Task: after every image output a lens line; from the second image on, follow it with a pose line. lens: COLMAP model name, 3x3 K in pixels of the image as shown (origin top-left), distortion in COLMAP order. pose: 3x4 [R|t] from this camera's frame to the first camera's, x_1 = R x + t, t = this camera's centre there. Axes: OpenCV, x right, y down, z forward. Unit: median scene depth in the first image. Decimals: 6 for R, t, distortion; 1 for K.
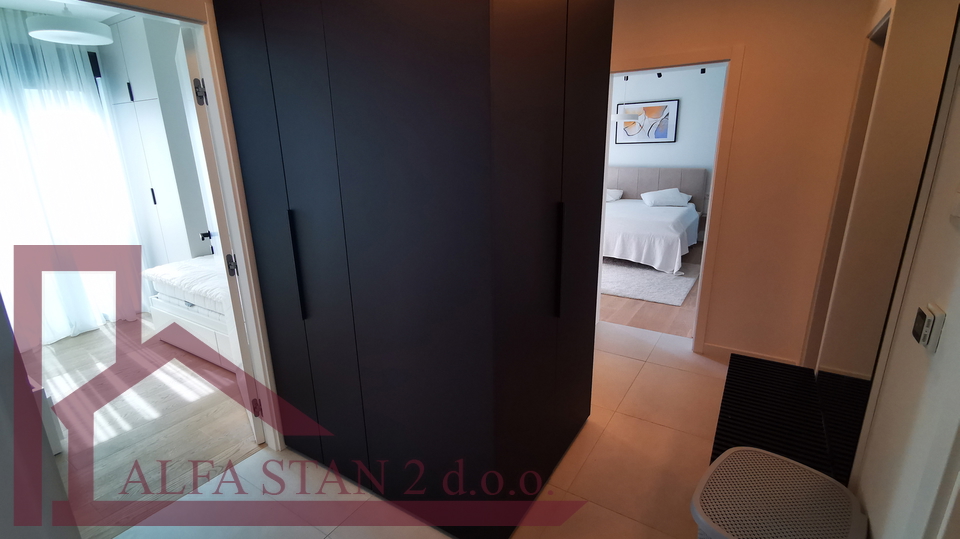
lens RADIAL K [[442.7, 0, 483.4], [0, 442.7, 268.1], [0, 0, 1]] dist [0.005181, -0.000322]
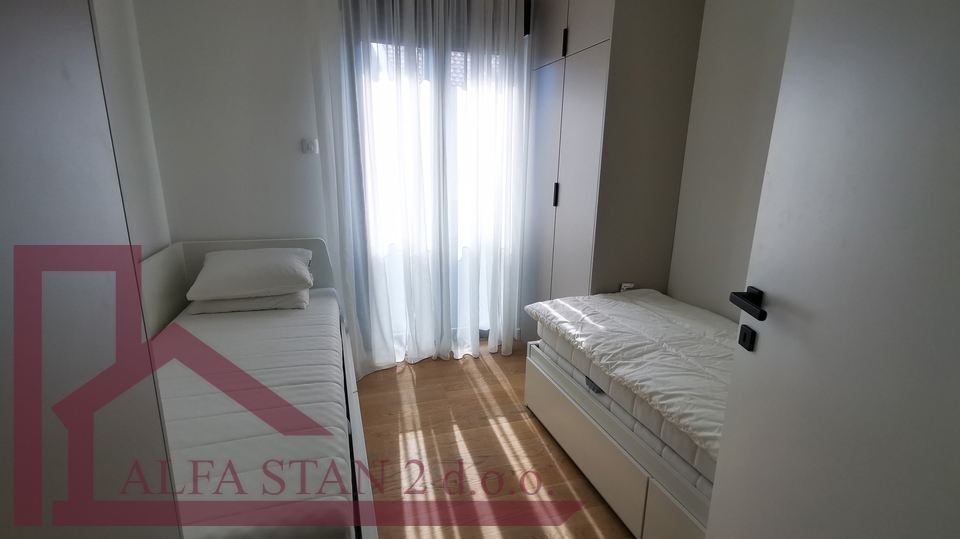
lens RADIAL K [[442.7, 0, 479.8], [0, 442.7, 267.6], [0, 0, 1]] dist [0.005181, -0.000322]
pose [[0.782538, 0.179944, -0.596032, -0.461056], [-0.199074, 0.979384, 0.034312, -0.057712], [0.589918, 0.091804, 0.802227, 0.437849]]
